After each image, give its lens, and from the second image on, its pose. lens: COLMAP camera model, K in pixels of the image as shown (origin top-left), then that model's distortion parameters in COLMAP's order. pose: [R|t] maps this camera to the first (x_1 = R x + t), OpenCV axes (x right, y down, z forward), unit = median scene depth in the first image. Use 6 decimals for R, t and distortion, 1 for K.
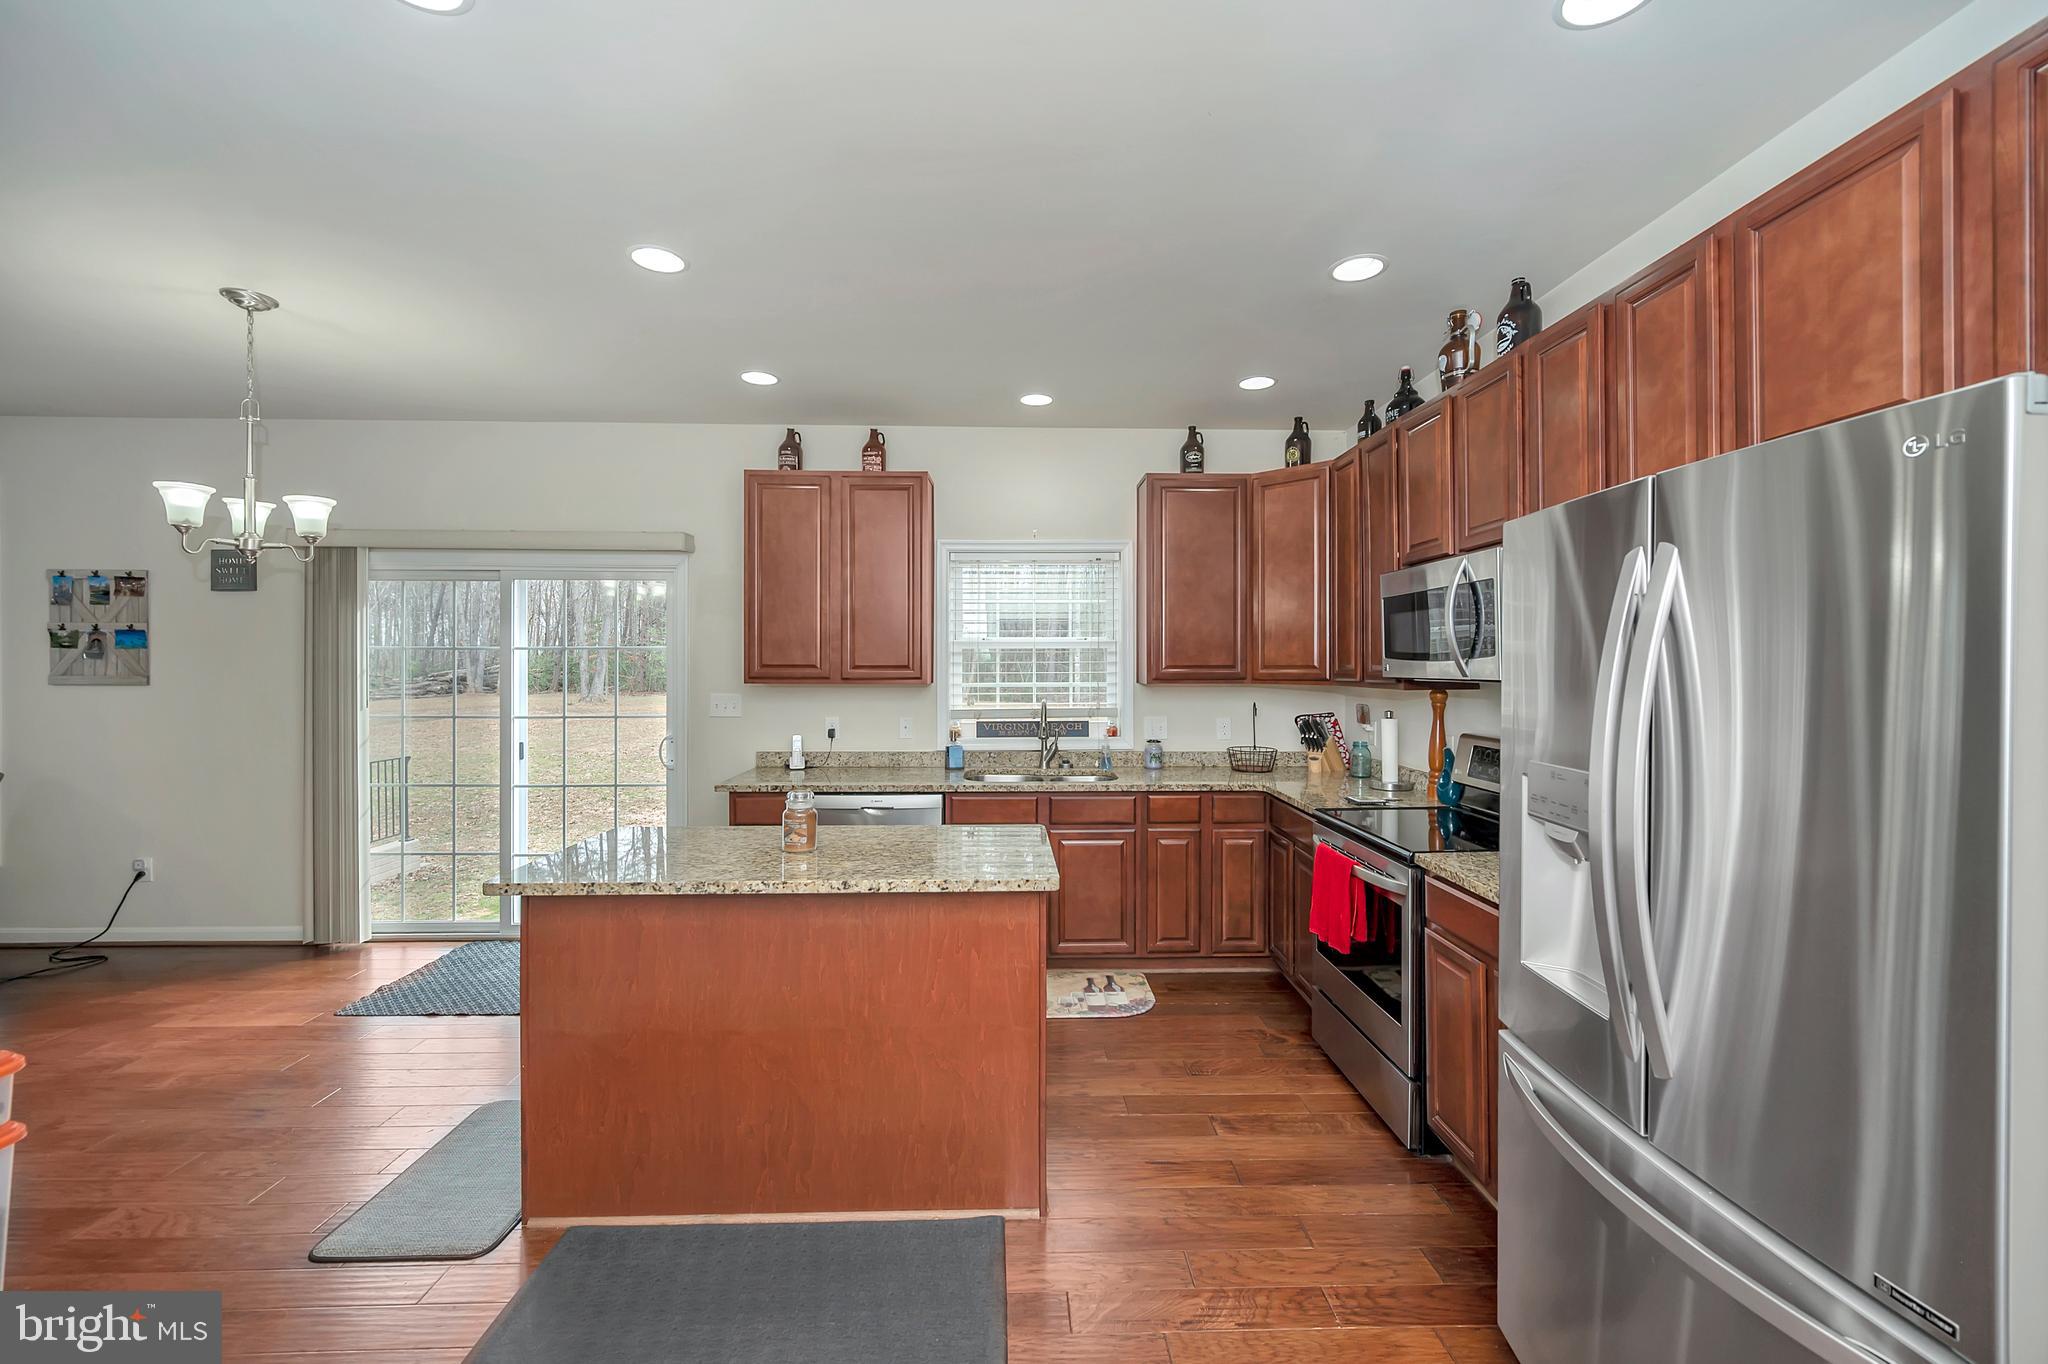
lens RADIAL K [[822.1, 0, 1023.2], [0, 822.1, 676.7], [0, 0, 1]] dist [0.000146, -0.000031]
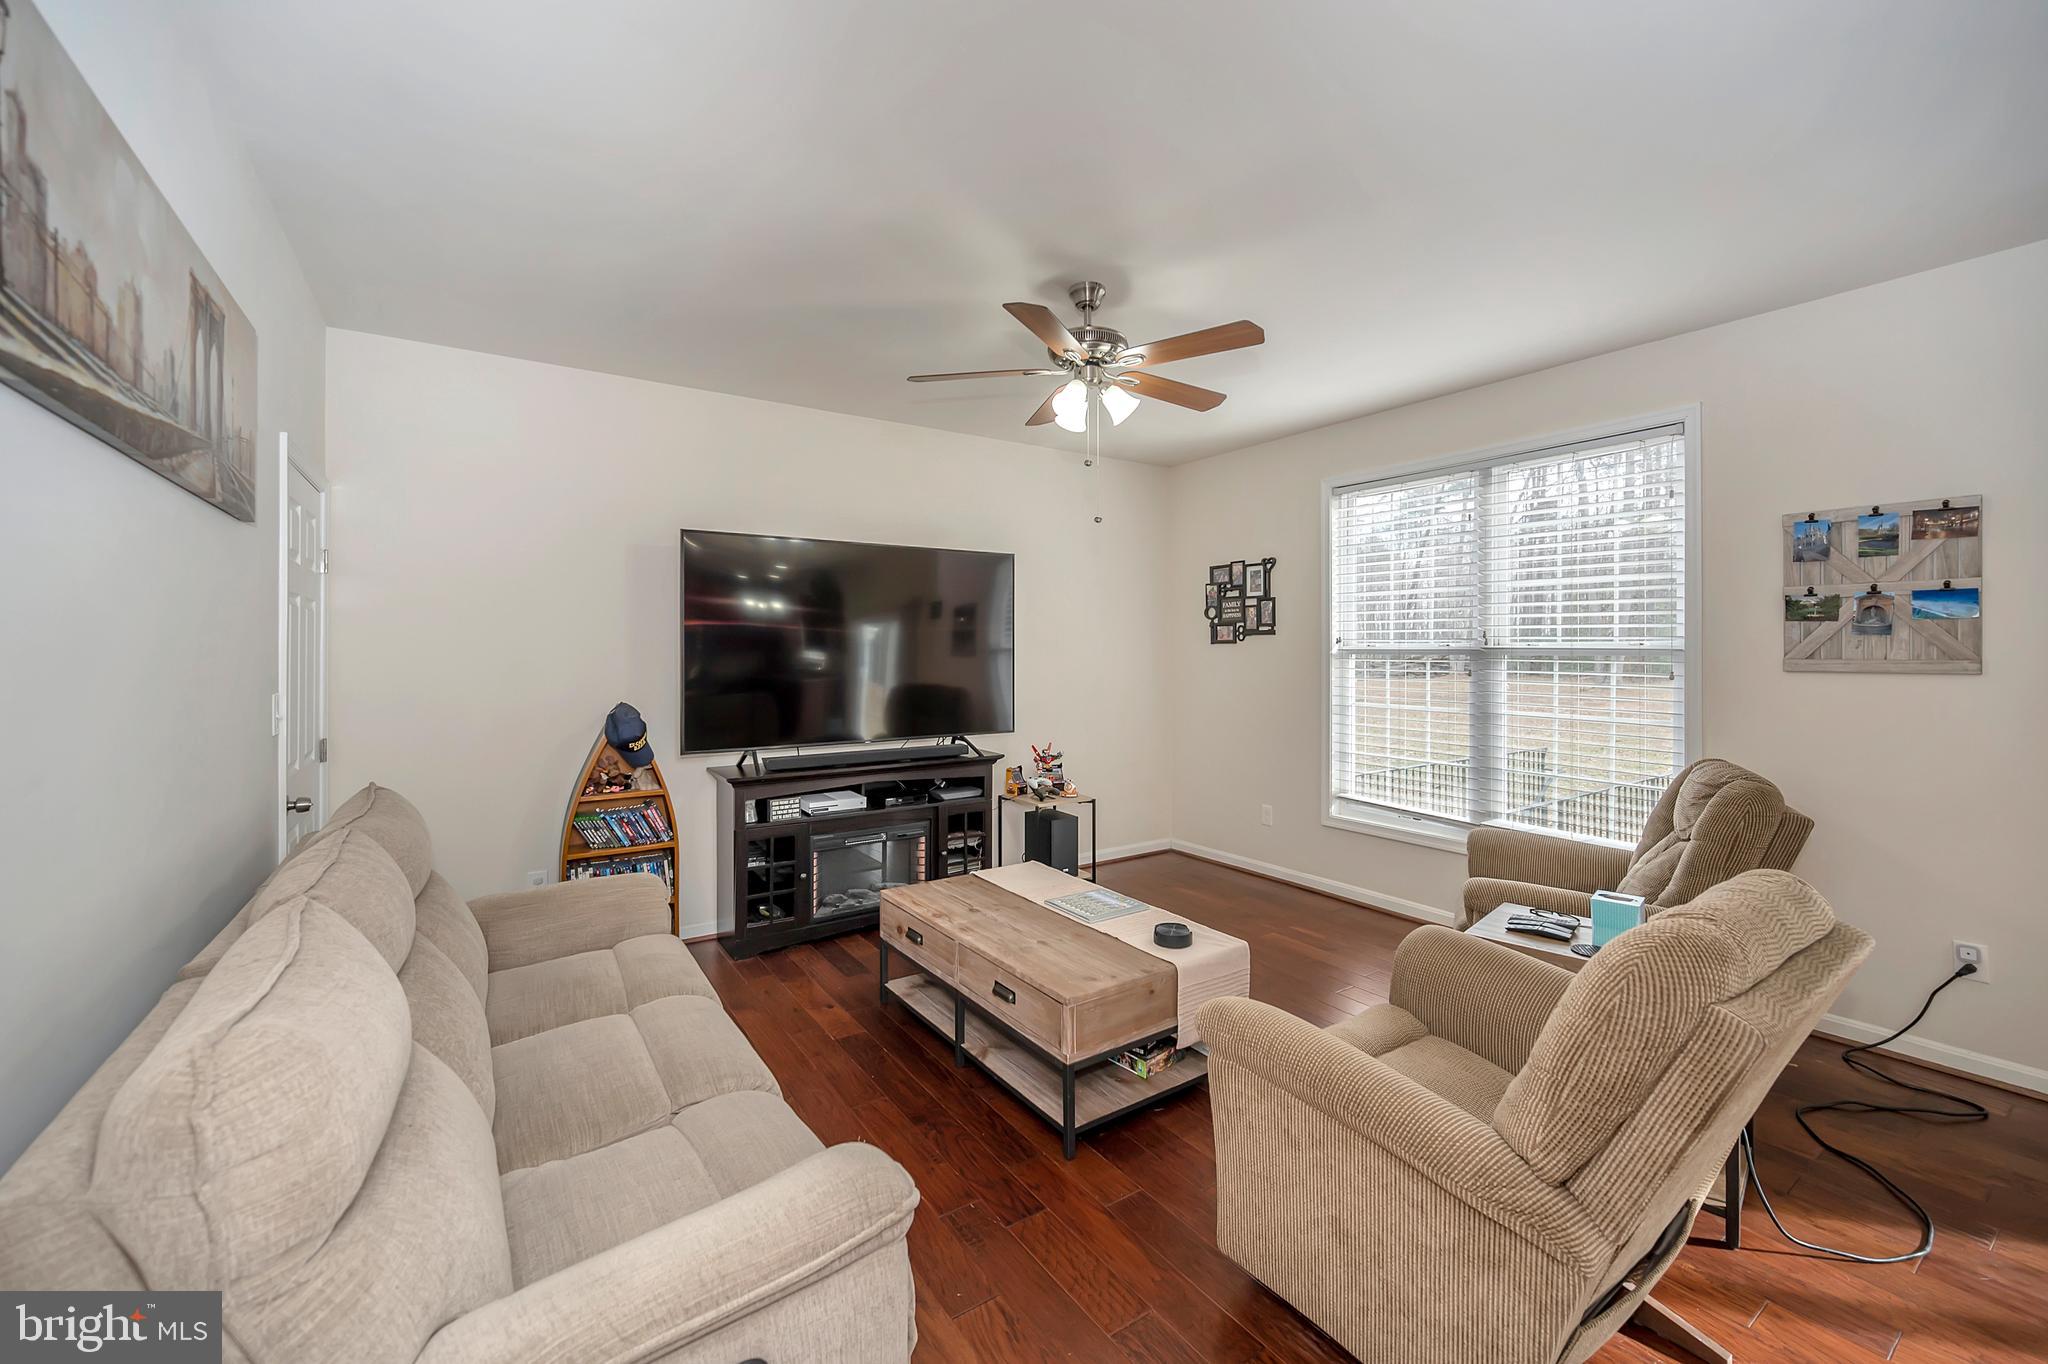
lens RADIAL K [[822.1, 0, 1027.8], [0, 822.1, 649.8], [0, 0, 1]] dist [-0.000381, -0.000053]
pose [[0.539822, -0.007823, -0.841743, -0.930662], [-0.009528, 0.999836, -0.015403, 0.008367], [0.841726, 0.016335, 0.539659, 0.029195]]
